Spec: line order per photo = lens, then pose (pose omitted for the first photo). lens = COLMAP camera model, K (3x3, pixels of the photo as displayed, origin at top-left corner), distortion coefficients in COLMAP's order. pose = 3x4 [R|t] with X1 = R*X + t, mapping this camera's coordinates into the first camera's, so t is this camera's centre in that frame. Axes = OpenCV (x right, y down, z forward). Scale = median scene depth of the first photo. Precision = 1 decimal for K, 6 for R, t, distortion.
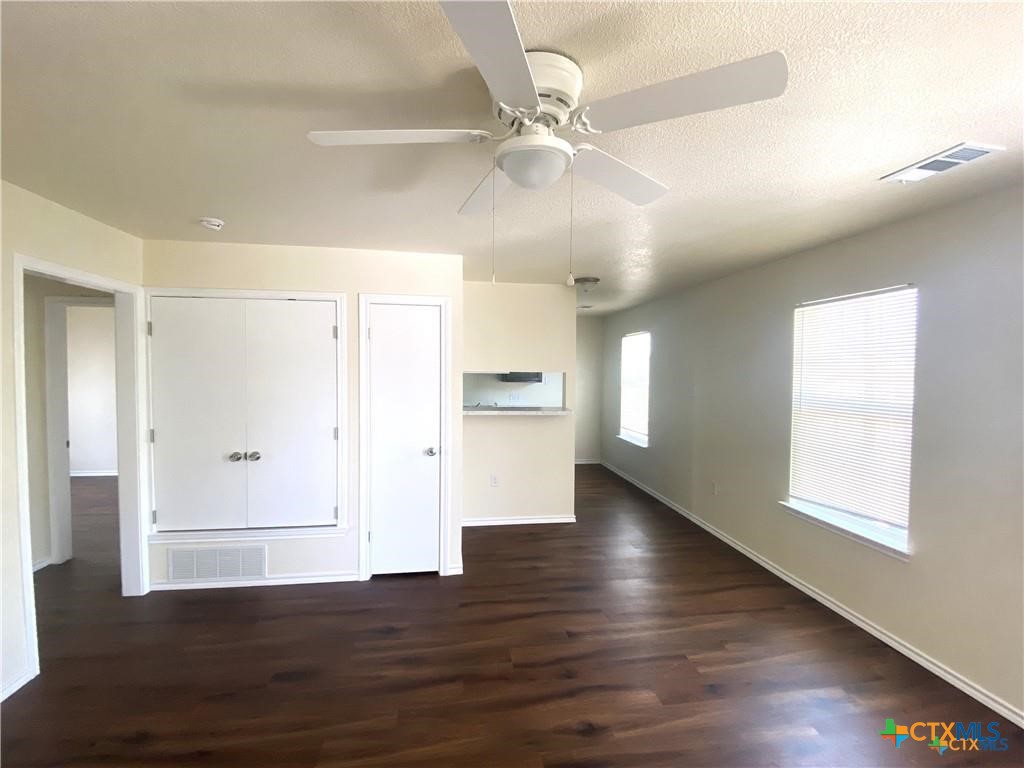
lens RADIAL K [[452.4, 0, 512.4], [0, 452.4, 383.1], [0, 0, 1]] dist [-0.000837, -0.003164]
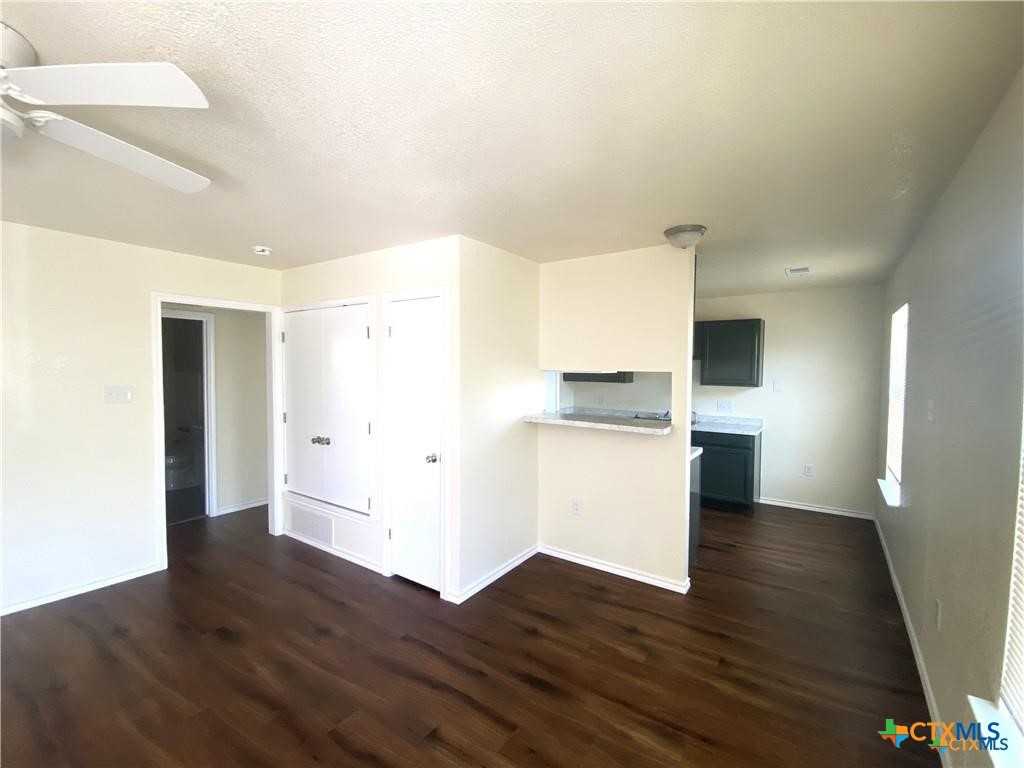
lens RADIAL K [[452.4, 0, 506.8], [0, 452.4, 382.5], [0, 0, 1]] dist [-0.000837, -0.003164]
pose [[0.735206, 0.021738, -0.677495, 0.572447], [-0.025641, 0.999662, 0.004249, -0.009114], [0.677359, 0.014248, 0.735515, 0.452200]]
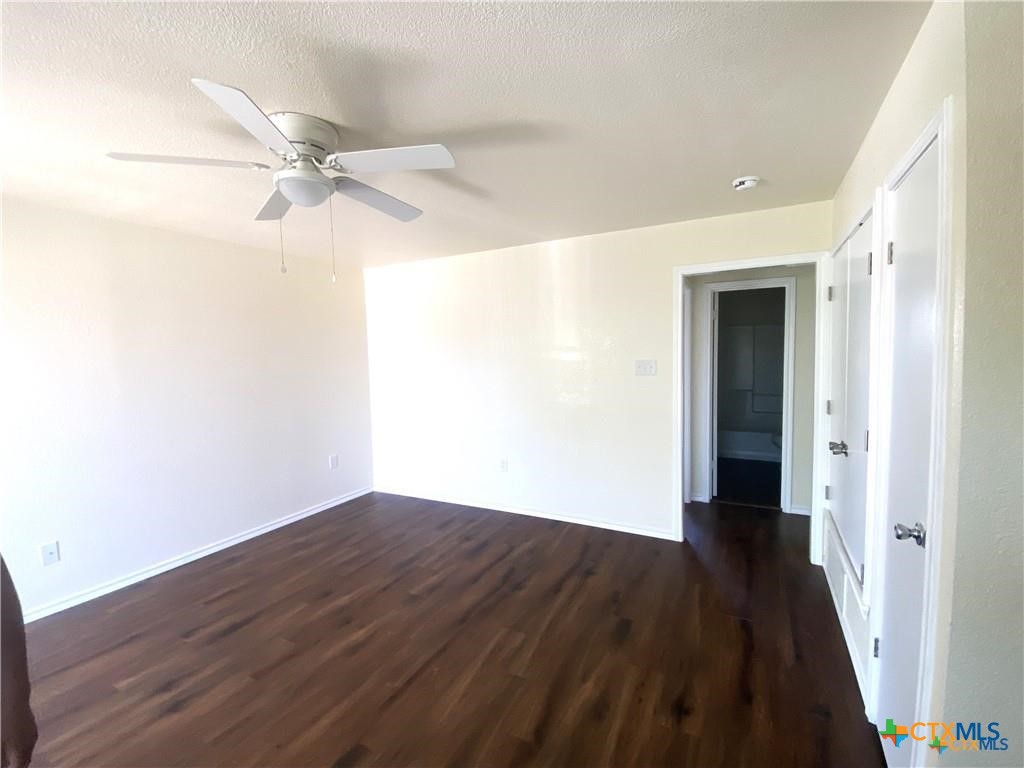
lens RADIAL K [[452.4, 0, 516.1], [0, 452.4, 385.1], [0, 0, 1]] dist [-0.000837, -0.003164]
pose [[-0.567970, 0.065892, -0.820407, 0.346037], [-0.009219, 0.996218, 0.086395, -0.006277], [0.822997, 0.056633, -0.565215, 0.973380]]
